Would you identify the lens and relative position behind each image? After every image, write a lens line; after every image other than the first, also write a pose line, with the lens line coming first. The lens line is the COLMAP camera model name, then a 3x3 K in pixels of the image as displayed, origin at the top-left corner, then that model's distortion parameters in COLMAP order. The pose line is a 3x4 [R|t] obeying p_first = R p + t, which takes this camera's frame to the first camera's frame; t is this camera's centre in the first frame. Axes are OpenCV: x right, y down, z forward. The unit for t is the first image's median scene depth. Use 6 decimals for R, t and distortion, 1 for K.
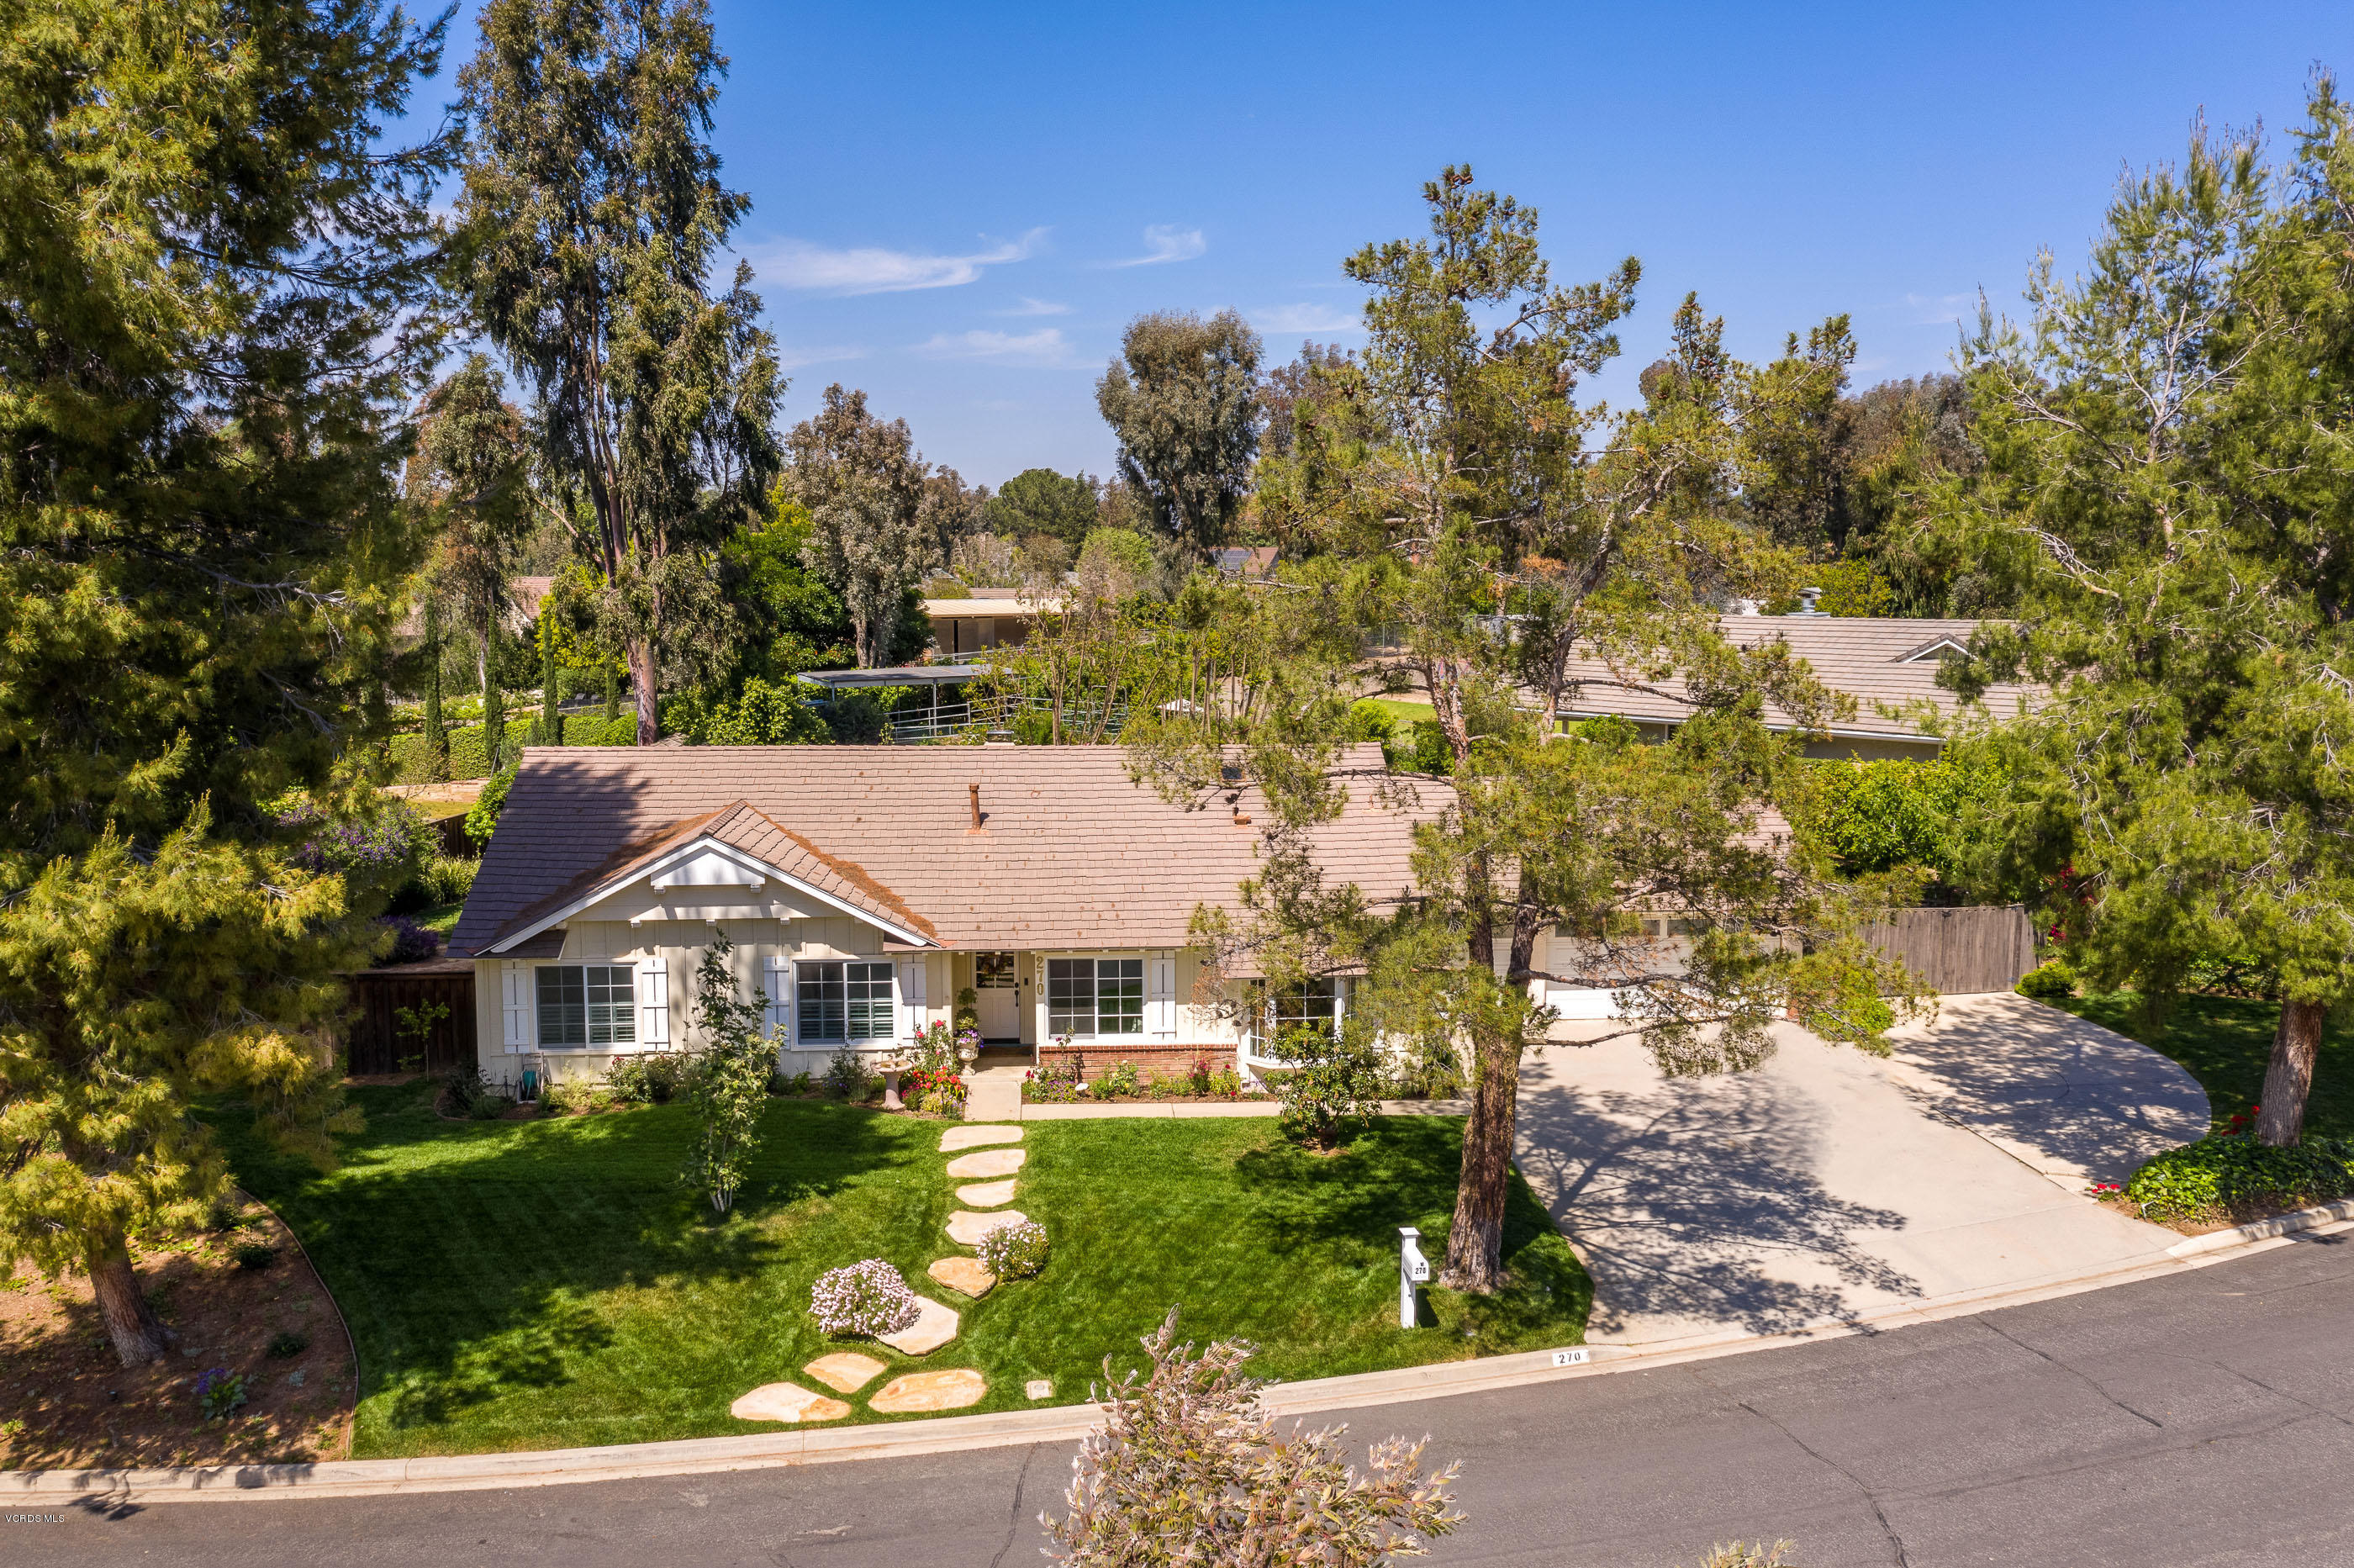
lens RADIAL K [[1906.2, 0, 1144.2], [0, 1906.2, 785.5], [0, 0, 1]] dist [-0.005310, 0.007092]
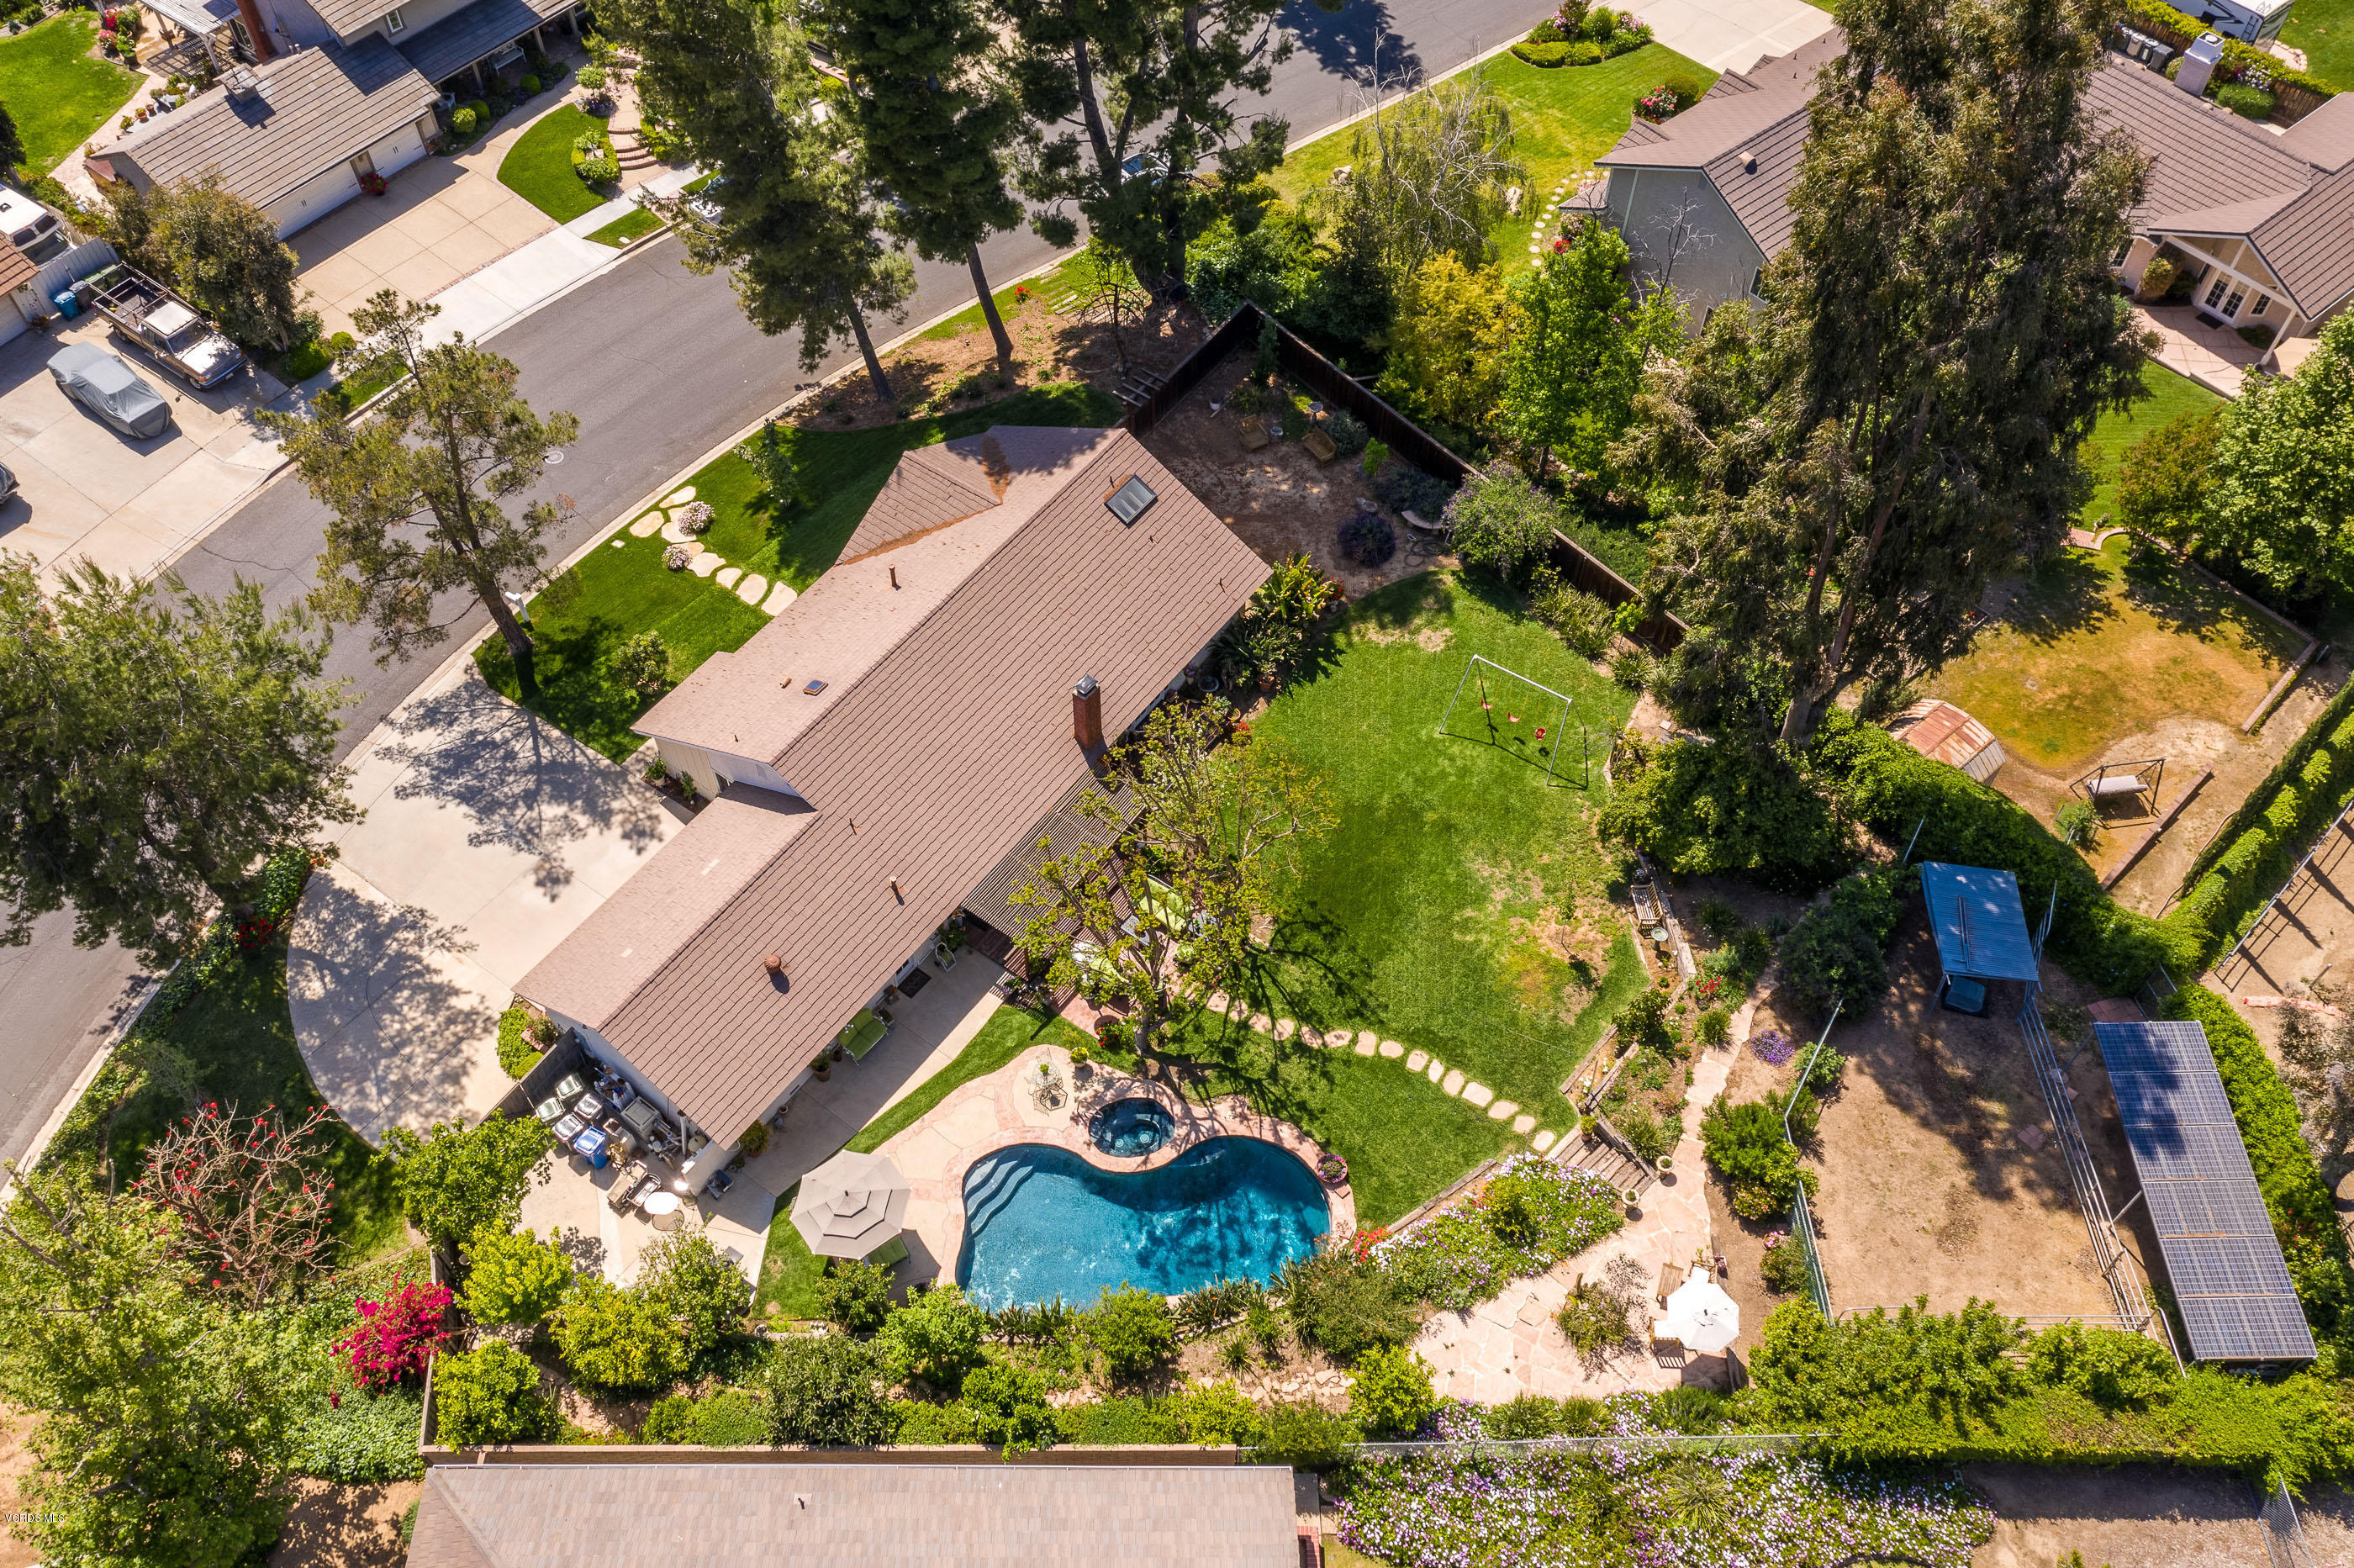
lens RADIAL K [[1906.2, 0, 1144.2], [0, 1906.2, 785.5], [0, 0, 1]] dist [-0.005310, 0.007092]
pose [[-0.654318, 0.606218, -0.452070, 0.727459], [-0.087152, 0.533369, 0.841381, -1.521624], [0.751181, 0.589930, -0.296160, 2.033114]]
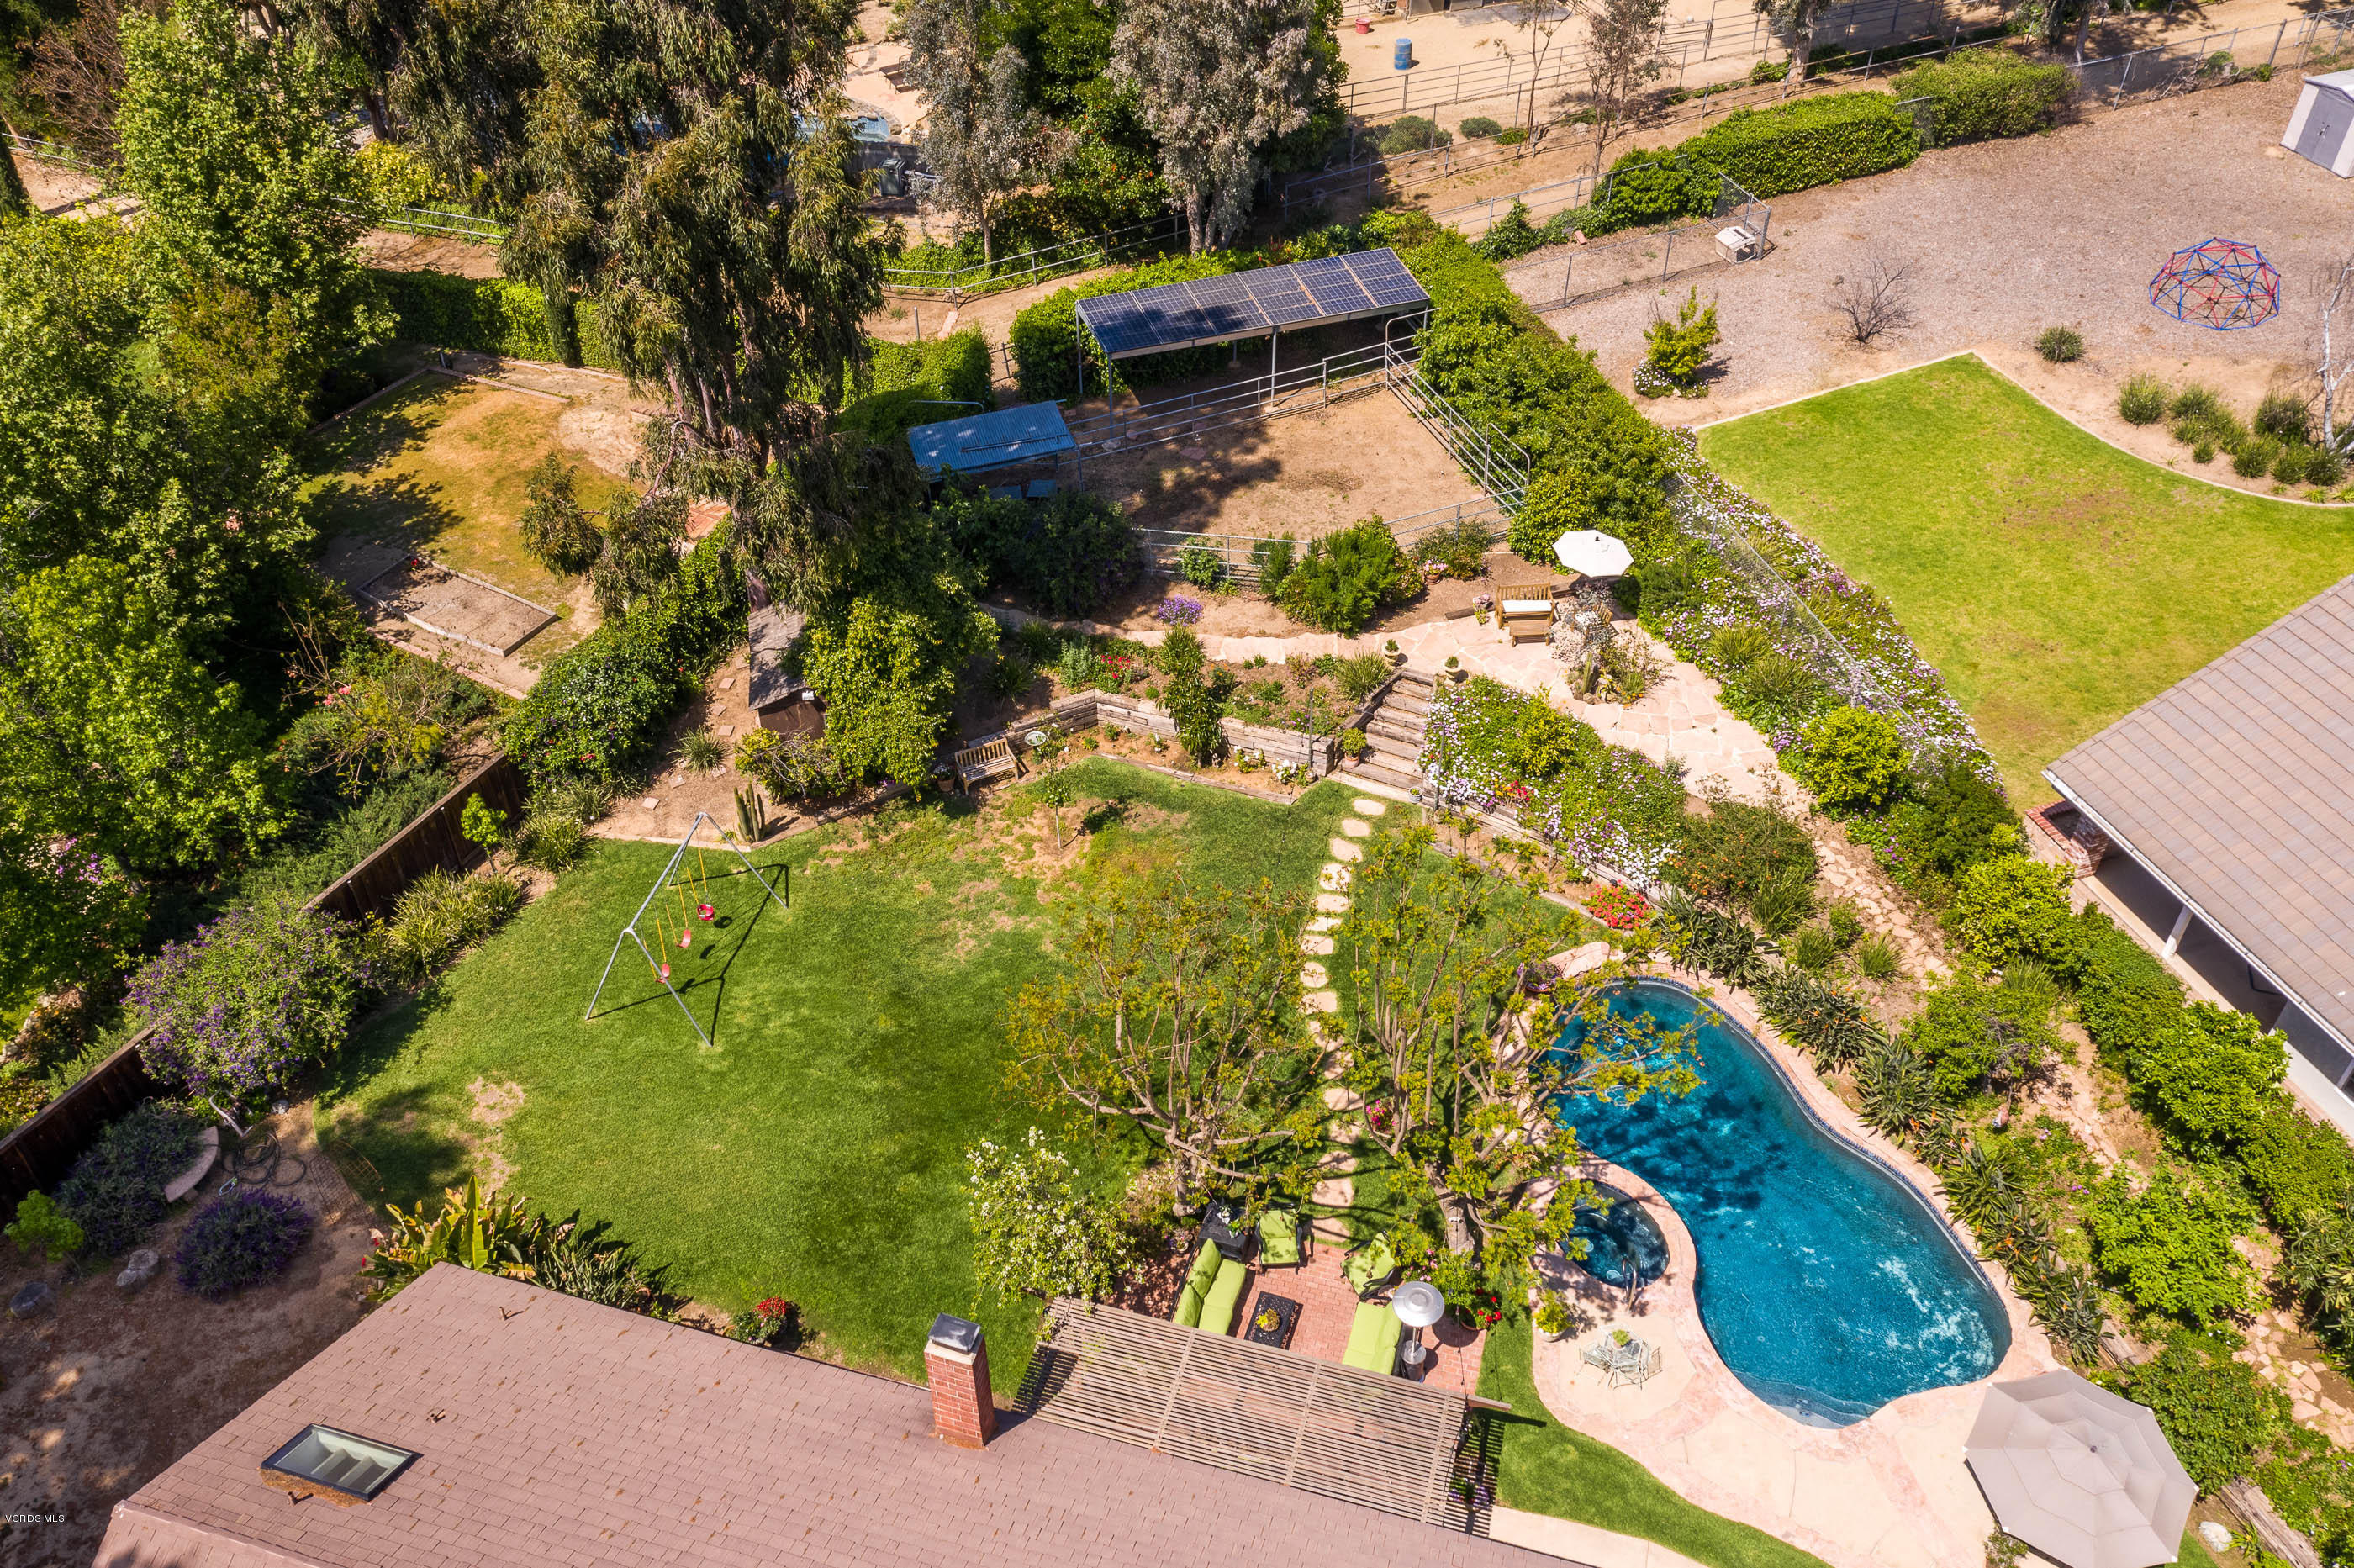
lens RADIAL K [[1906.2, 0, 1144.2], [0, 1906.2, 785.5], [0, 0, 1]] dist [-0.005310, 0.007092]
pose [[0.934265, 0.221575, -0.279380, 0.147381], [-0.029716, 0.829155, 0.558228, -0.718517], [0.355339, -0.513231, 0.781235, 0.893677]]
